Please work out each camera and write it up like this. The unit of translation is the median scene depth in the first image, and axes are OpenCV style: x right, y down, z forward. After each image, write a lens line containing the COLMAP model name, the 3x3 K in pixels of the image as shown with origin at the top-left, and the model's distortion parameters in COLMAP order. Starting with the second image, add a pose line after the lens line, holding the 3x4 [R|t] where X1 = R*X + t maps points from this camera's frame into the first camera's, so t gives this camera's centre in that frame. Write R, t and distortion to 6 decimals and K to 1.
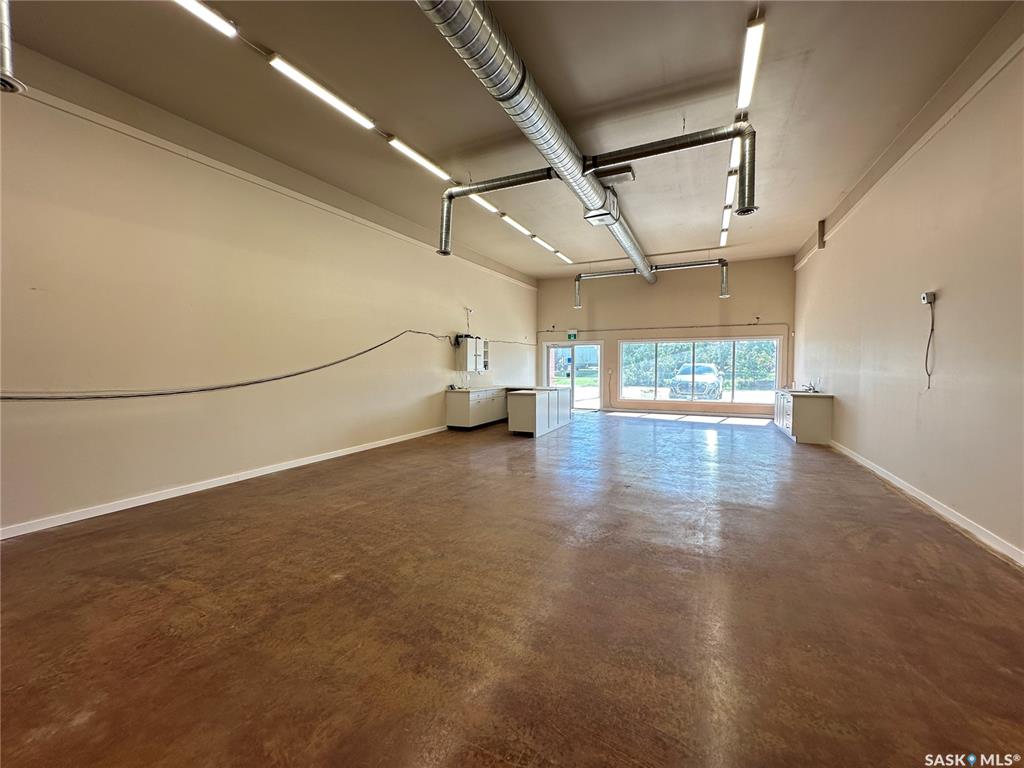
lens RADIAL K [[412.4, 0, 509.7], [0, 412.4, 380.5], [0, 0, 1]] dist [0.000231, -0.000036]
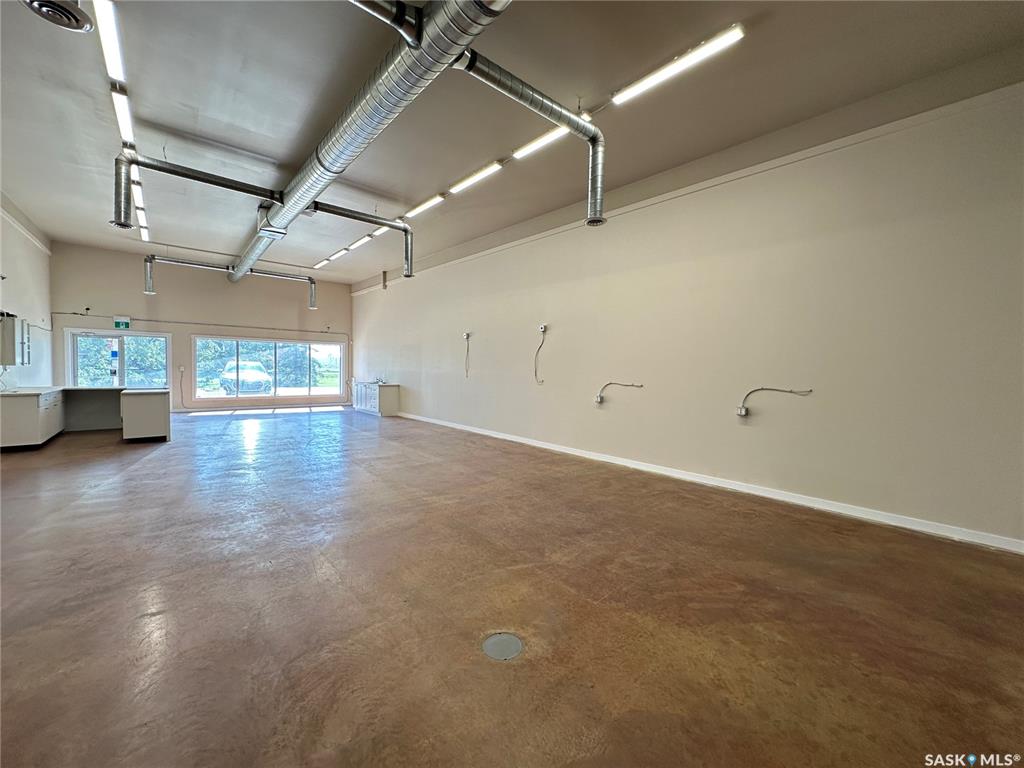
lens RADIAL K [[412.4, 0, 509.7], [0, 412.4, 380.5], [0, 0, 1]] dist [0.000231, -0.000036]
pose [[0.414448, -0.016073, 0.909931, -0.319347], [0.013008, 0.999847, 0.011737, 0.003712], [-0.909980, 0.006972, 0.414593, -0.035079]]
